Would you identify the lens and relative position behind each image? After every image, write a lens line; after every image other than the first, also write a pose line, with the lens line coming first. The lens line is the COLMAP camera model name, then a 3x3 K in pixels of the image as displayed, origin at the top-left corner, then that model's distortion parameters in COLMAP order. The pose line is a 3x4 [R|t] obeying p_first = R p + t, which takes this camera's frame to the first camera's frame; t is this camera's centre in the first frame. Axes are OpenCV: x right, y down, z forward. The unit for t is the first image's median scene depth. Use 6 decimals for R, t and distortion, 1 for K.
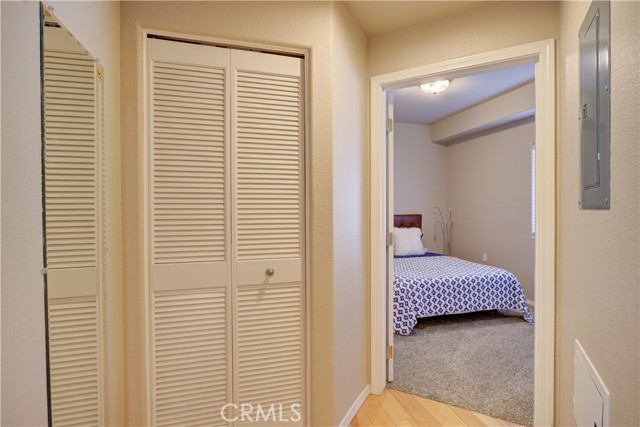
lens RADIAL K [[315.1, 0, 319.5], [0, 315.1, 212.7], [0, 0, 1]] dist [-0.005316, 0.001070]
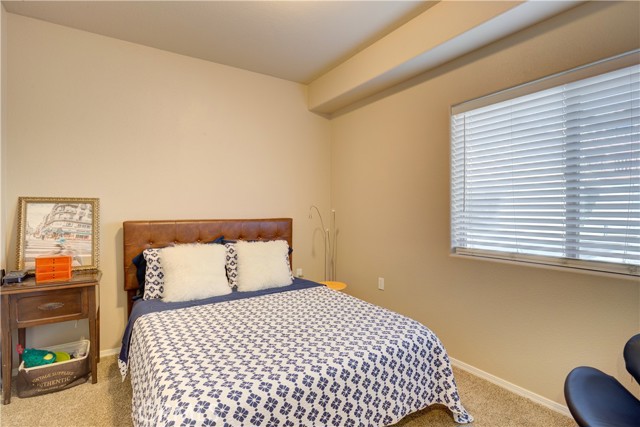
lens RADIAL K [[315.1, 0, 317.5], [0, 315.1, 212.0], [0, 0, 1]] dist [-0.005316, 0.001070]
pose [[0.954009, -0.002030, 0.299772, 0.275151], [0.003787, 0.999979, -0.005281, -0.005306], [-0.299755, 0.006173, 0.953996, 0.561299]]
